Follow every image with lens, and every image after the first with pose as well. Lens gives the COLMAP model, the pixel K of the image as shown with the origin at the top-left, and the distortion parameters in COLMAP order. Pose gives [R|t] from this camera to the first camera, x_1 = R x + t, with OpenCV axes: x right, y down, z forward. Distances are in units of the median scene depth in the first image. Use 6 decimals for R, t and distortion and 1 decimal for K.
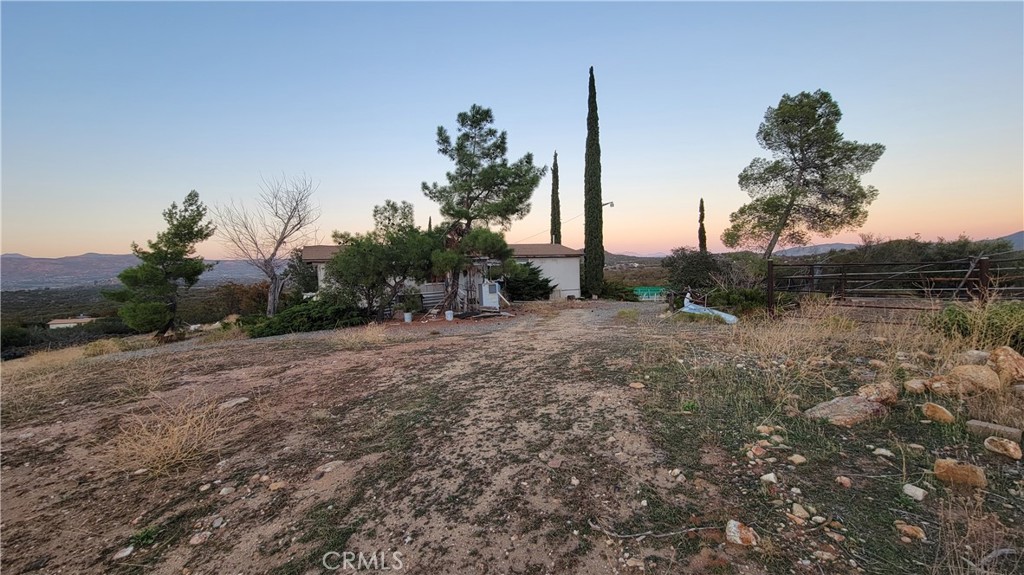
lens RADIAL K [[413.3, 0, 510.8], [0, 413.3, 287.3], [0, 0, 1]] dist [-0.000149, -0.002303]
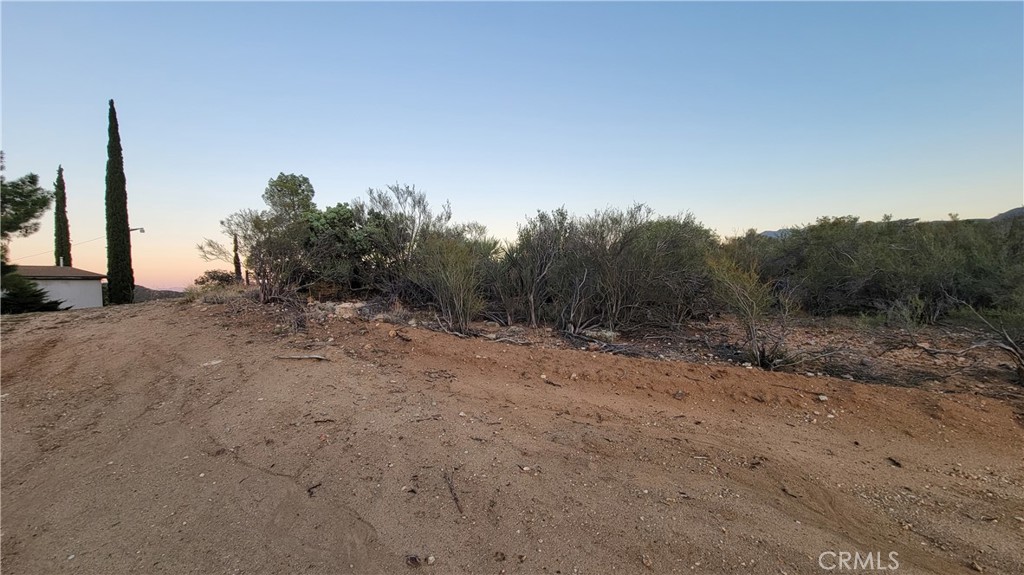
lens RADIAL K [[413.3, 0, 510.8], [0, 413.3, 287.3], [0, 0, 1]] dist [-0.000149, -0.002303]
pose [[0.577473, -0.008900, 0.816361, -0.113542], [0.076764, 0.996102, -0.043442, 0.097905], [-0.812793, 0.087754, 0.575906, -0.562390]]
